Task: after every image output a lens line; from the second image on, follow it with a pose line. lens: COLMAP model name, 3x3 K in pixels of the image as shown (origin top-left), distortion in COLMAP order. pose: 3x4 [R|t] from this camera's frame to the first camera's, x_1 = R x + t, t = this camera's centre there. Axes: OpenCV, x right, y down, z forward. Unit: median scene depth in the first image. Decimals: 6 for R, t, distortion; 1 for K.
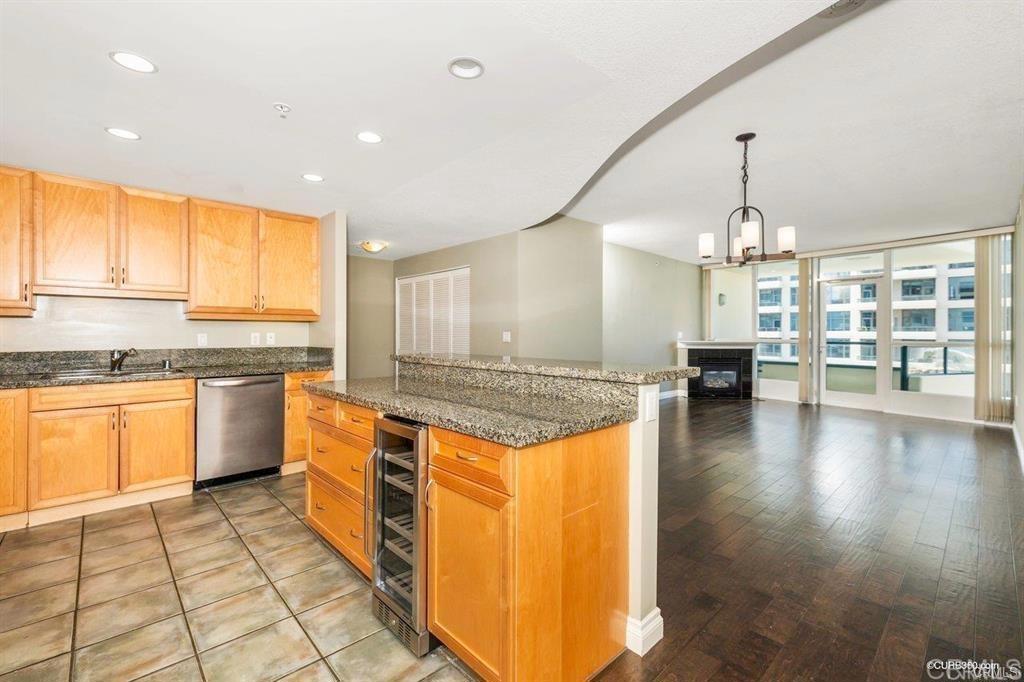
lens RADIAL K [[444.2, 0, 517.4], [0, 444.2, 336.3], [0, 0, 1]] dist [0.001892, 0.000134]
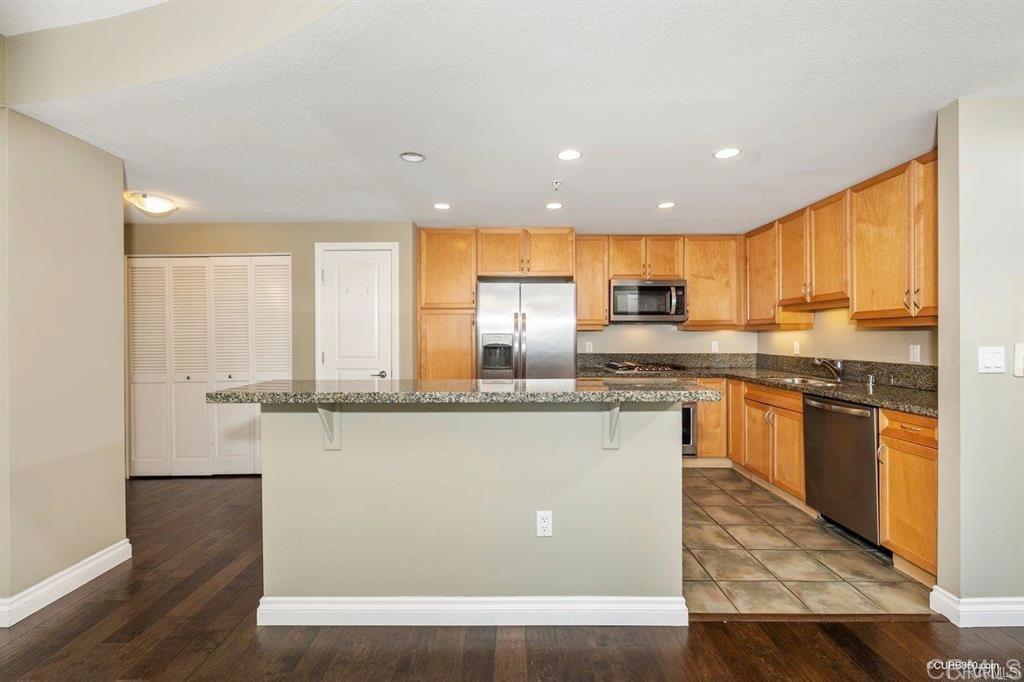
lens RADIAL K [[444.2, 0, 517.4], [0, 444.2, 336.3], [0, 0, 1]] dist [0.001892, 0.000134]
pose [[-0.691249, -0.008190, -0.722570, 0.259390], [-0.010188, 0.999947, -0.001588, -0.010182], [0.722545, 0.006264, -0.691296, 0.876207]]
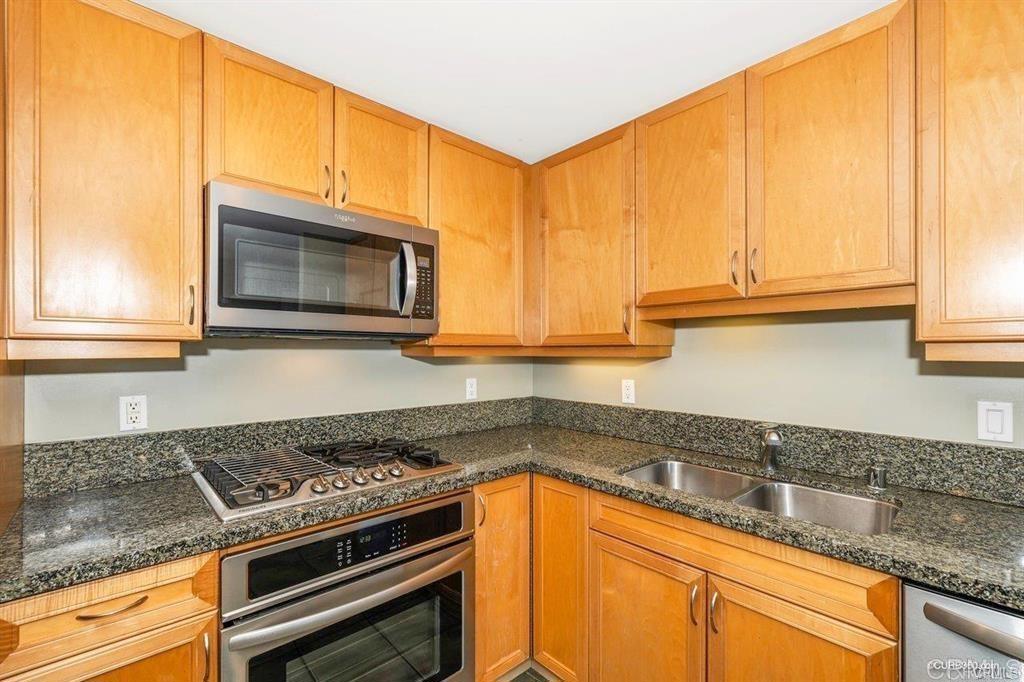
lens RADIAL K [[431.4, 0, 509.1], [0, 431.4, 348.0], [0, 0, 1]] dist [0.002150, 0.000201]
pose [[-0.035772, -0.016268, -0.999228, -0.317524], [-0.008387, 0.999837, -0.015978, -0.031654], [0.999325, 0.007809, -0.035902, 0.550975]]
